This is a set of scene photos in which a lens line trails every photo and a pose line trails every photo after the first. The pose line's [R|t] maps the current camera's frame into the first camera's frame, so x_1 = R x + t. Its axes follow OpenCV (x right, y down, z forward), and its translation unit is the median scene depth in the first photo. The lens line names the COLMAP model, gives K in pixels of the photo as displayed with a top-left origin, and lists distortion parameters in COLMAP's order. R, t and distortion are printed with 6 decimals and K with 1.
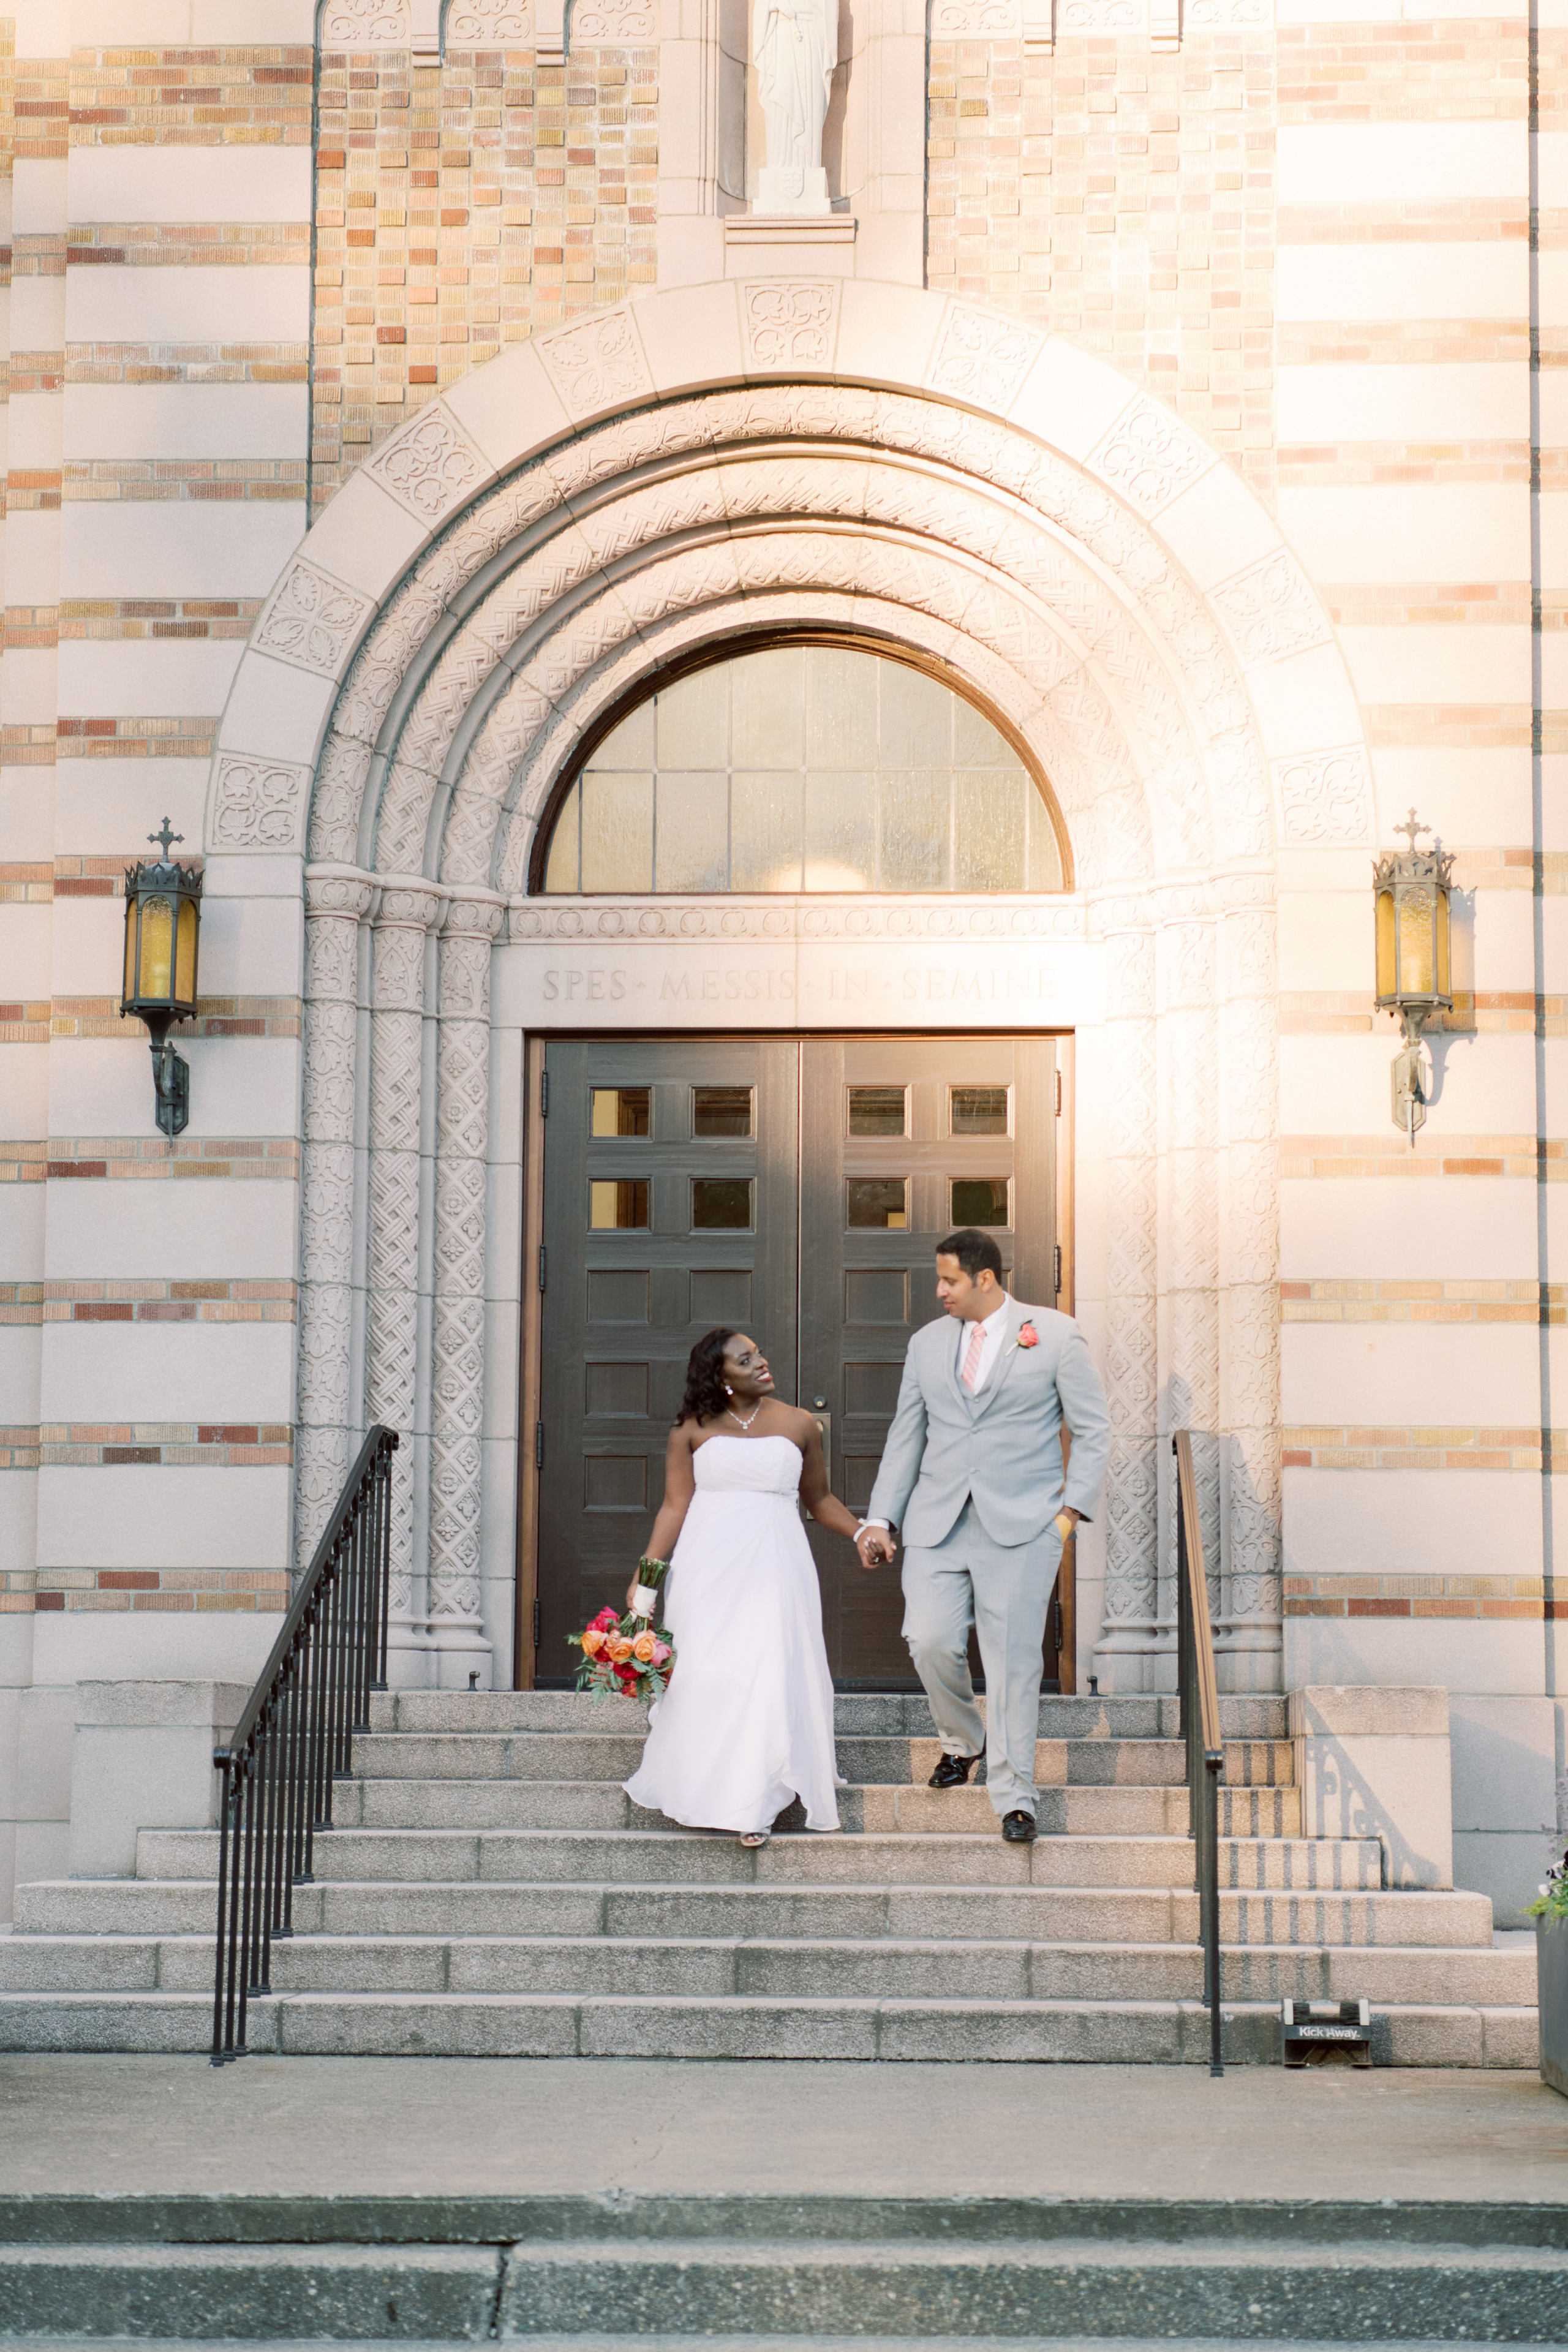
lens RADIAL K [[4644.4, 0, 783.7], [0, 4644.4, 1173.5], [0, 0, 1]] dist [0.097470, 0.000000]
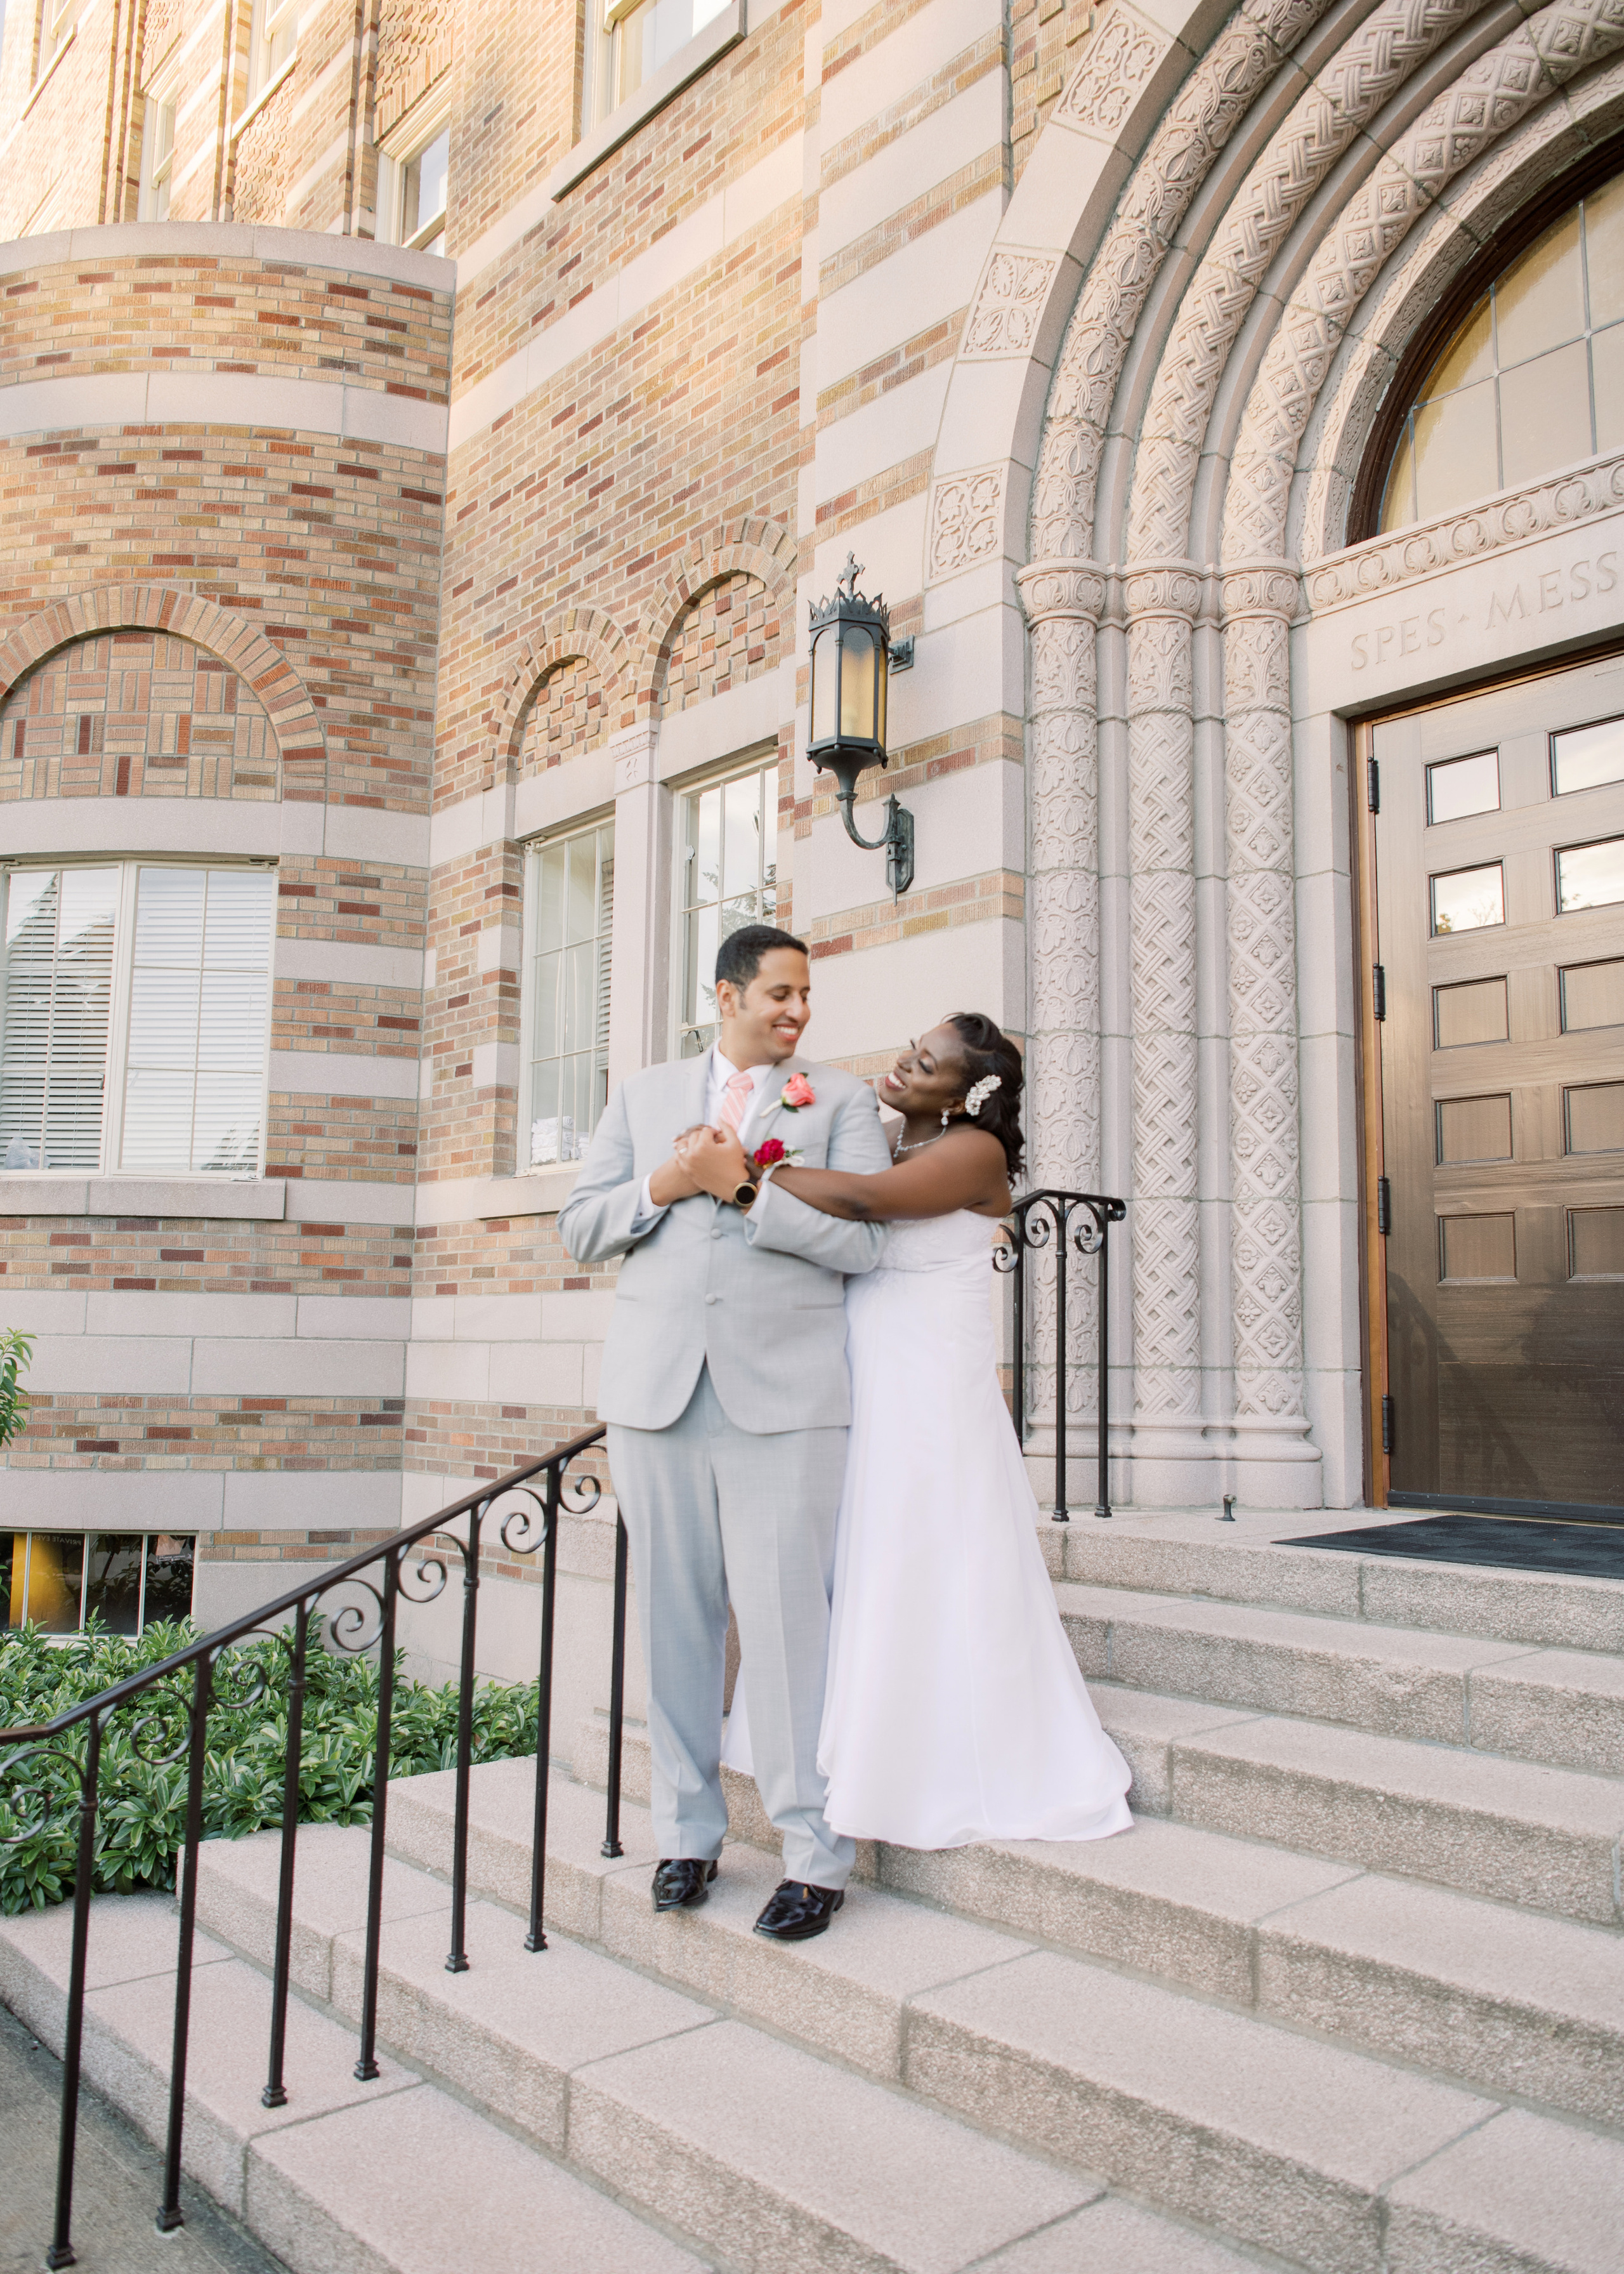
lens RADIAL K [[1685.7, 0, 813.2], [0, 1685.7, 1155.2], [0, 0, 1]] dist [-0.010616, -0.000745]
pose [[0.714155, -0.079510, -0.695458, 0.083823], [0.078201, 0.996371, -0.033609, 0.052543], [0.695606, -0.030383, 0.717781, 0.730251]]
